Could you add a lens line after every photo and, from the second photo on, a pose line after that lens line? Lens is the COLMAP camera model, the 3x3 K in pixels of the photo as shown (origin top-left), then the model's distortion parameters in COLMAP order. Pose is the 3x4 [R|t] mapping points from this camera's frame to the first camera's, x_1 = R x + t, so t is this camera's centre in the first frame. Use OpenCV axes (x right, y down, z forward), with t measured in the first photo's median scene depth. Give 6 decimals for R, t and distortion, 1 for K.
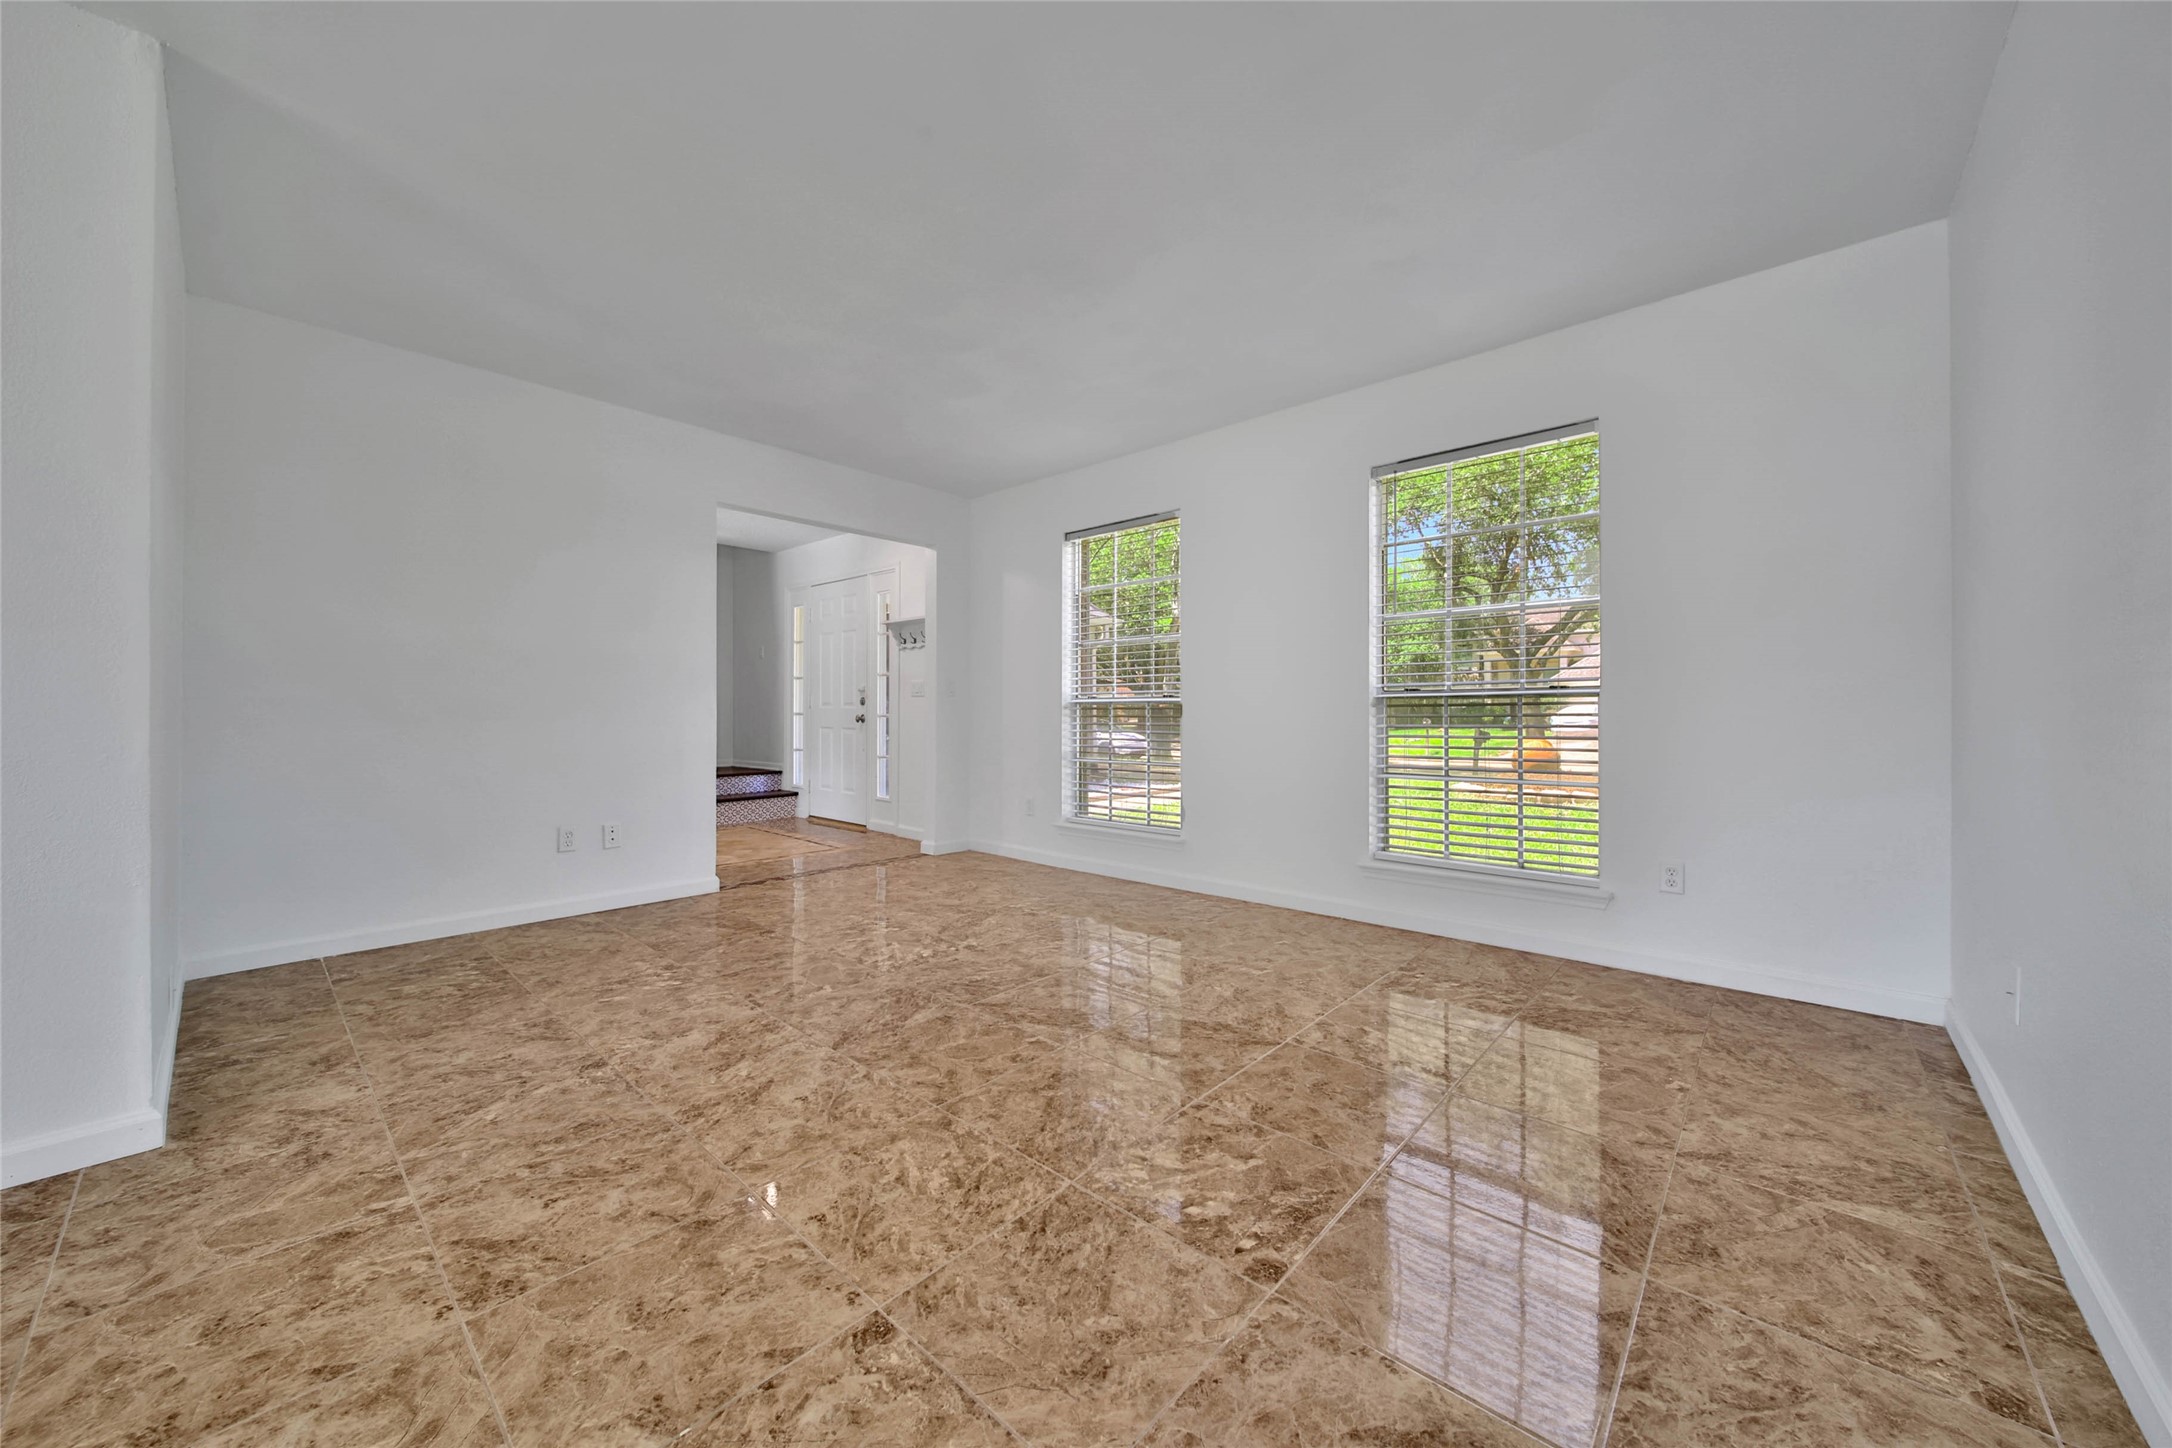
lens RADIAL K [[780.7, 0, 1104.0], [0, 780.7, 712.3], [0, 0, 1]] dist [-0.000669, -0.001586]
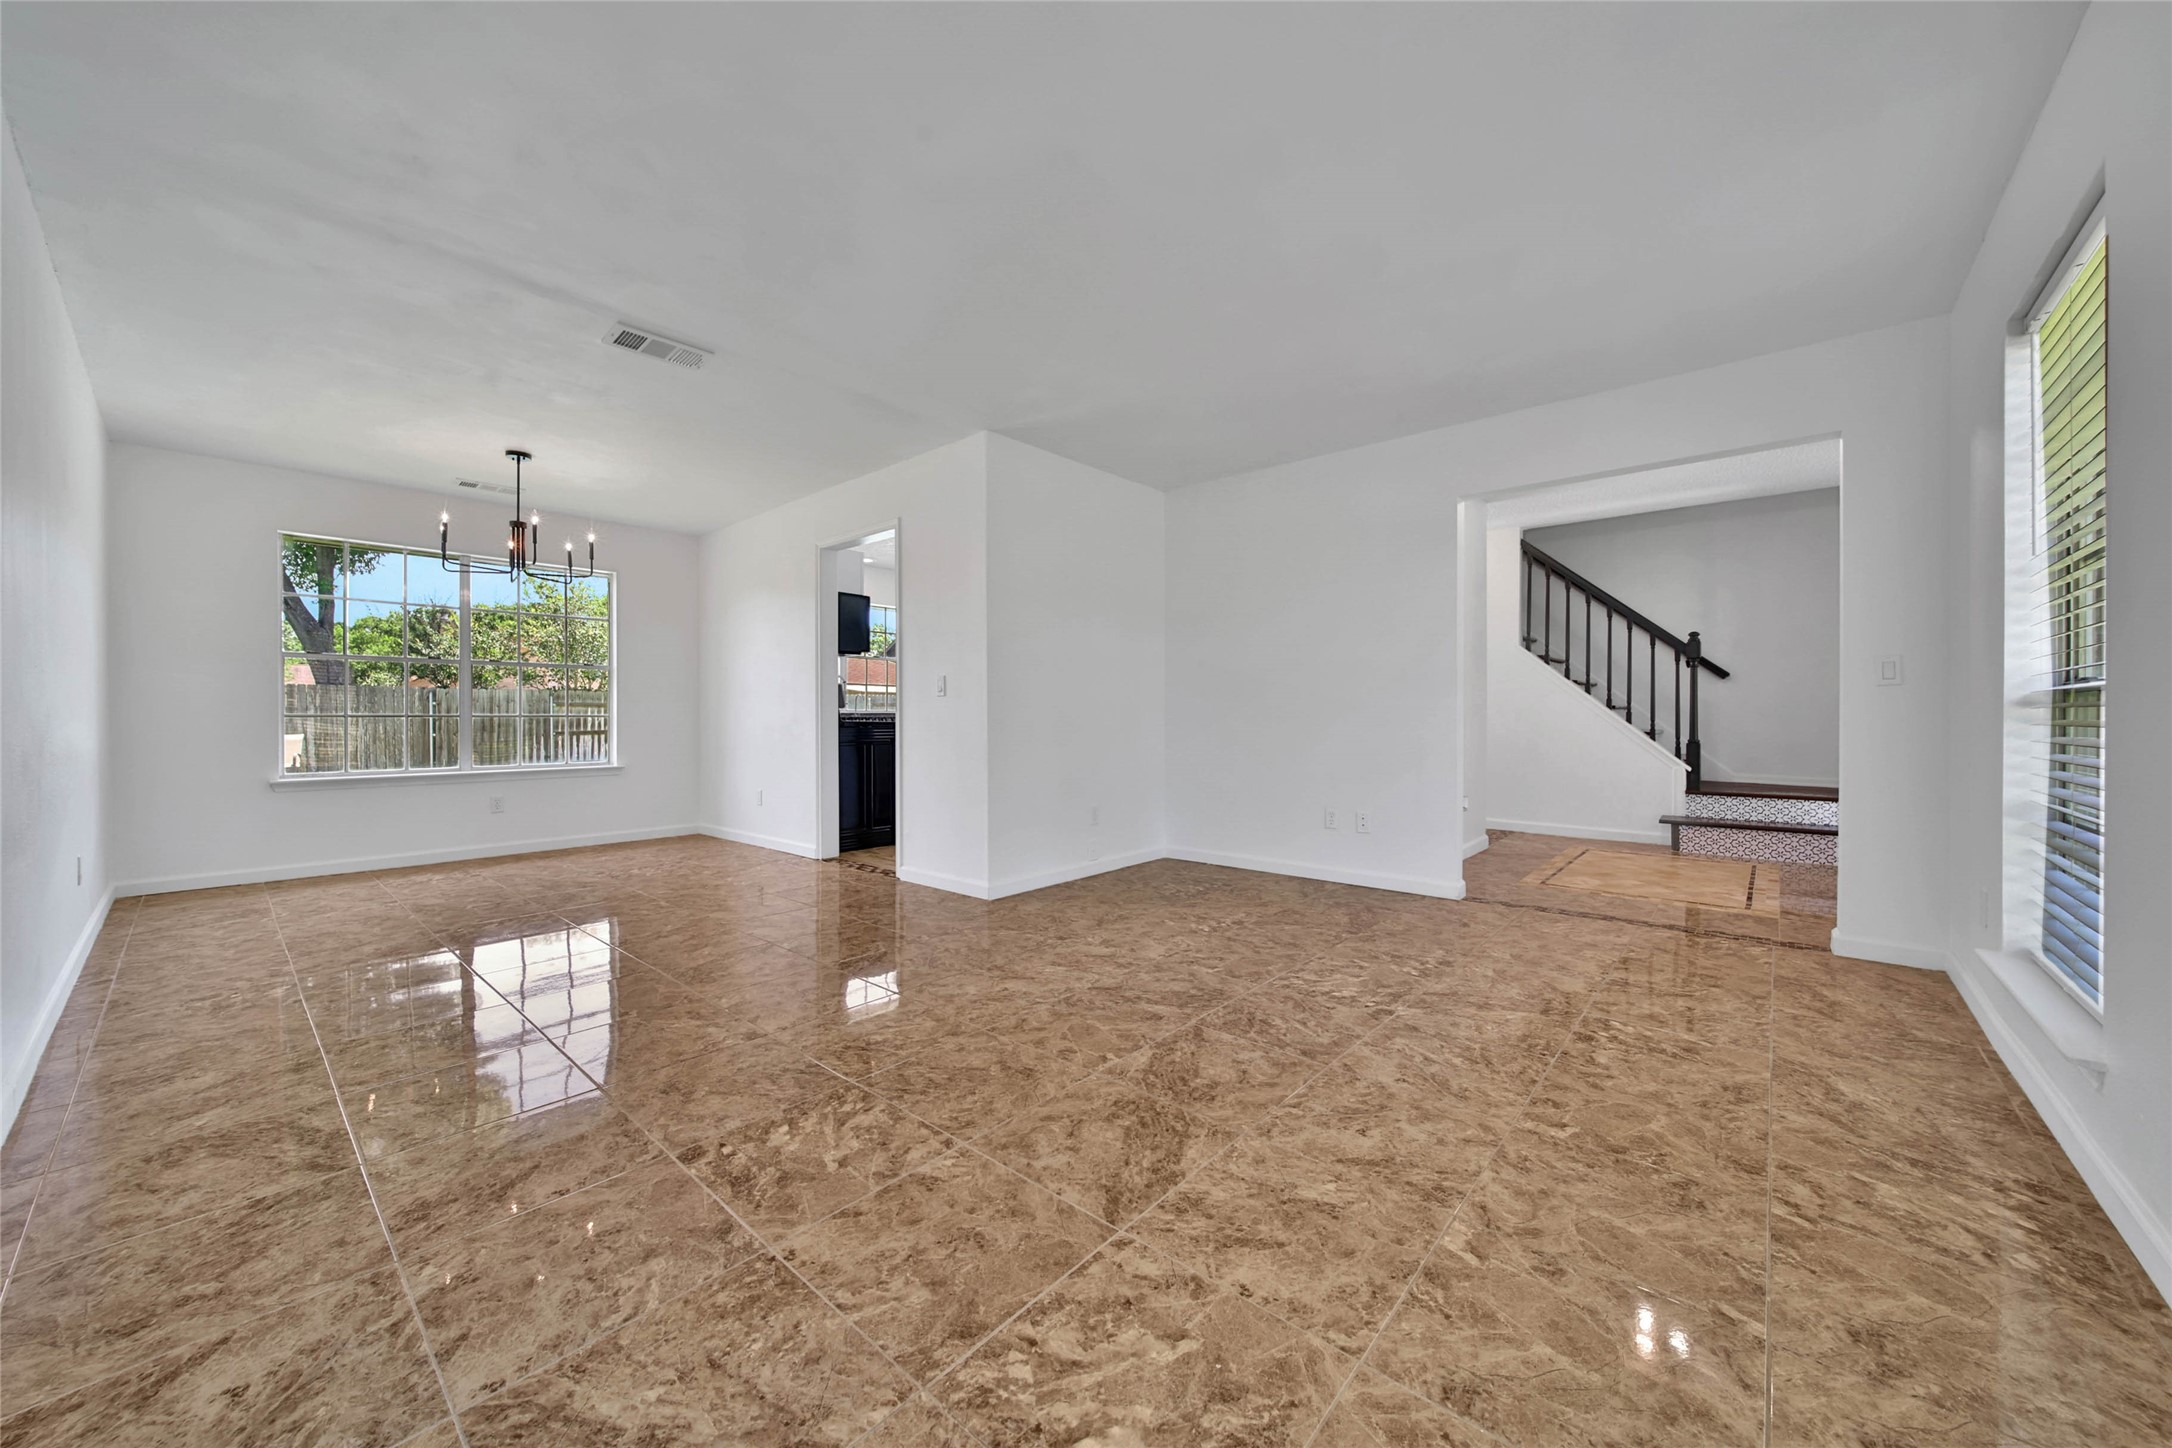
lens RADIAL K [[780.7, 0, 1070.1], [0, 780.7, 721.9], [0, 0, 1]] dist [-0.000669, -0.001586]
pose [[-0.010139, 0.009593, -0.999903, 0.857759], [0.002709, 0.999951, 0.009566, -0.002676], [0.999945, -0.002612, -0.010164, 0.951405]]
